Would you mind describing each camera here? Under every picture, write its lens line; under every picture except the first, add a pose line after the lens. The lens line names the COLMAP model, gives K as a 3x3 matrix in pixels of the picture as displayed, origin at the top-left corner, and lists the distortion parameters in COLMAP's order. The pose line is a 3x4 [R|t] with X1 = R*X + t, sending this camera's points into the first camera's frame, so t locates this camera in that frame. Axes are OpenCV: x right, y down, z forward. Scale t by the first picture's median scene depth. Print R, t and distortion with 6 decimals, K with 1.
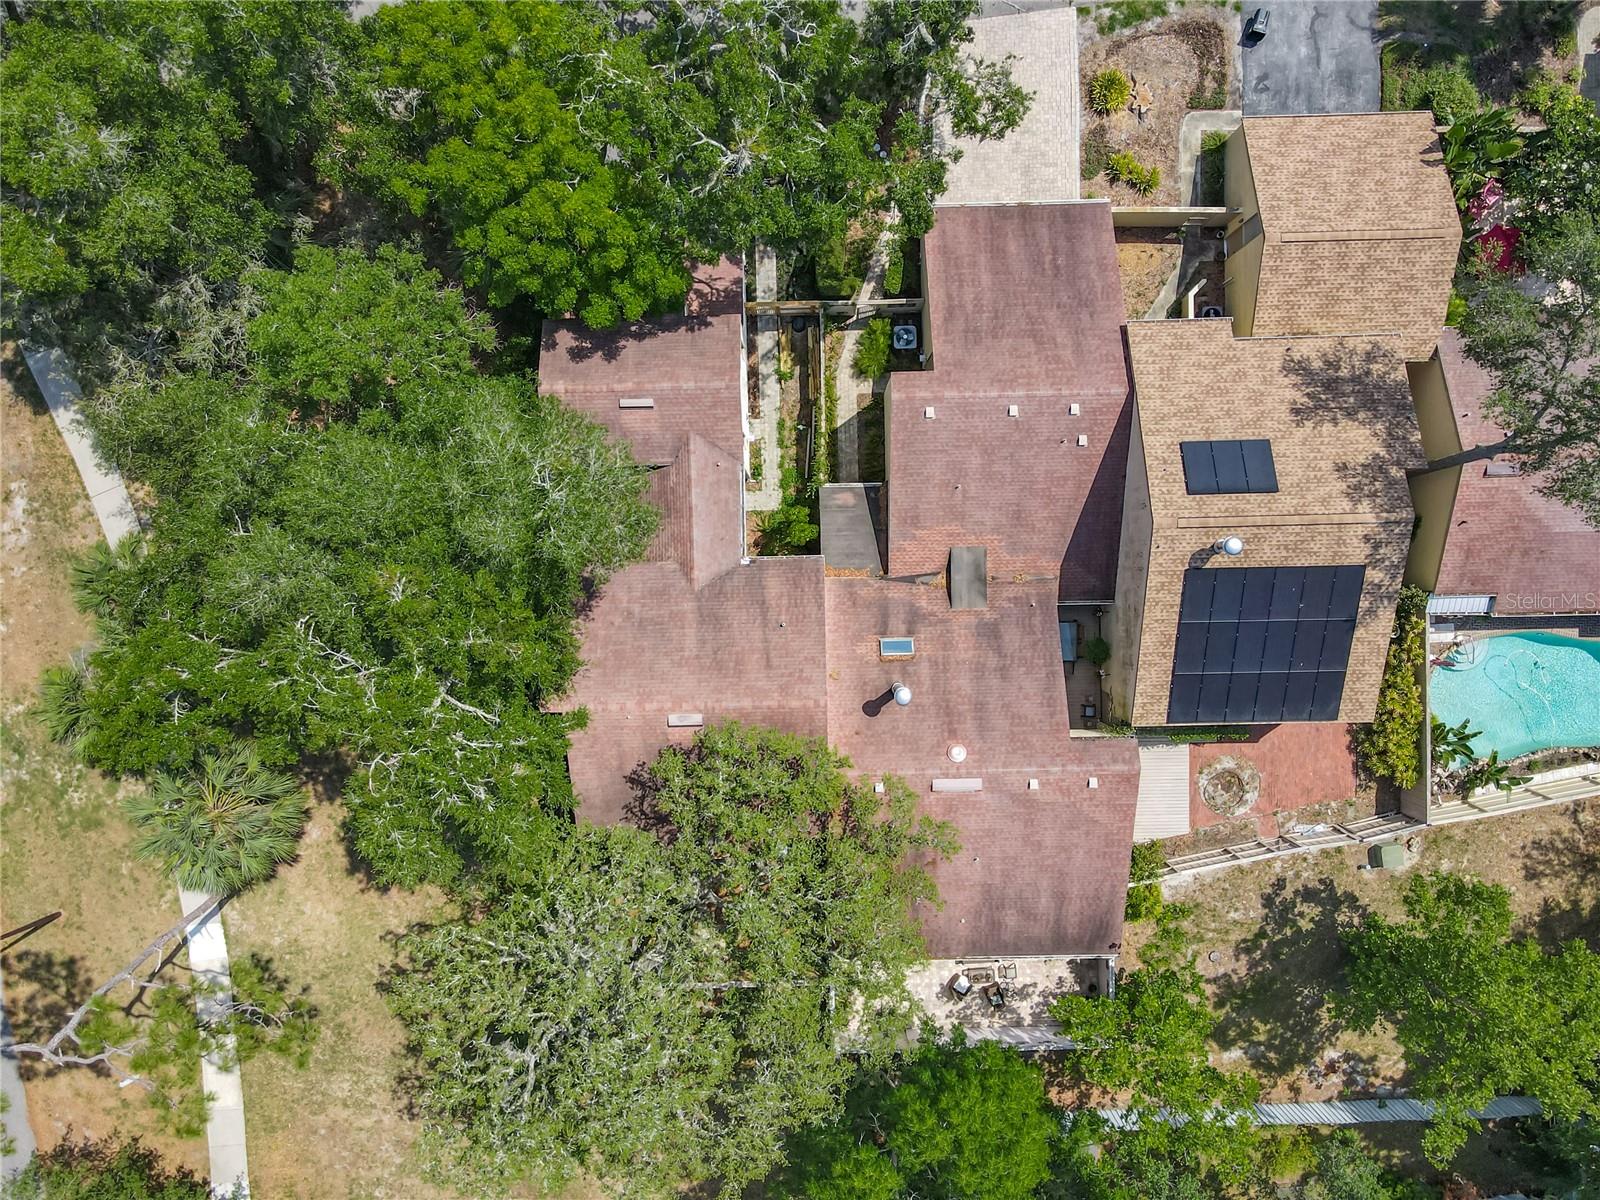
lens RADIAL K [[1173.8, 0, 800.0], [0, 1173.8, 600.0], [0, 0, 1]] dist [0.020820, 0.000619]
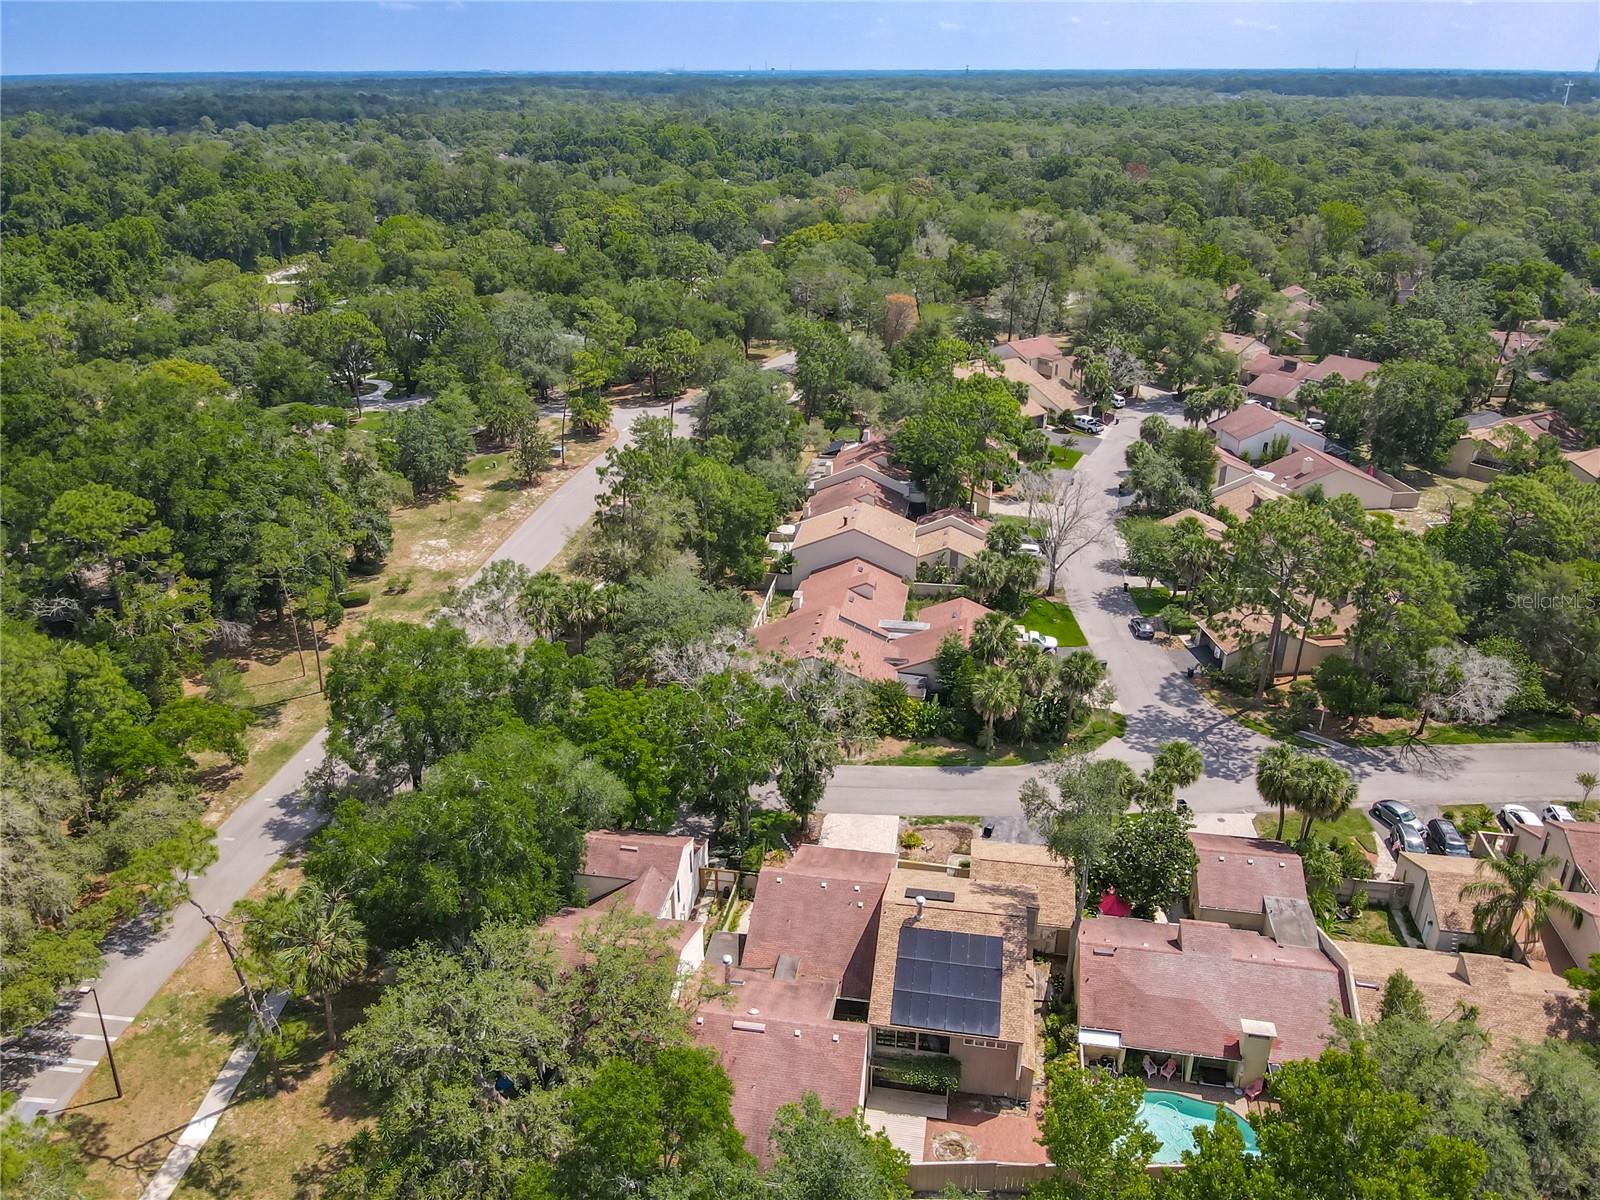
lens RADIAL K [[1173.8, 0, 800.0], [0, 1173.8, 600.0], [0, 0, 1]] dist [0.020820, 0.000619]
pose [[0.983616, 0.084544, -0.159224, 0.387269], [-0.179701, 0.389190, -0.903460, 1.289601], [-0.014414, 0.917270, 0.398006, -0.132886]]
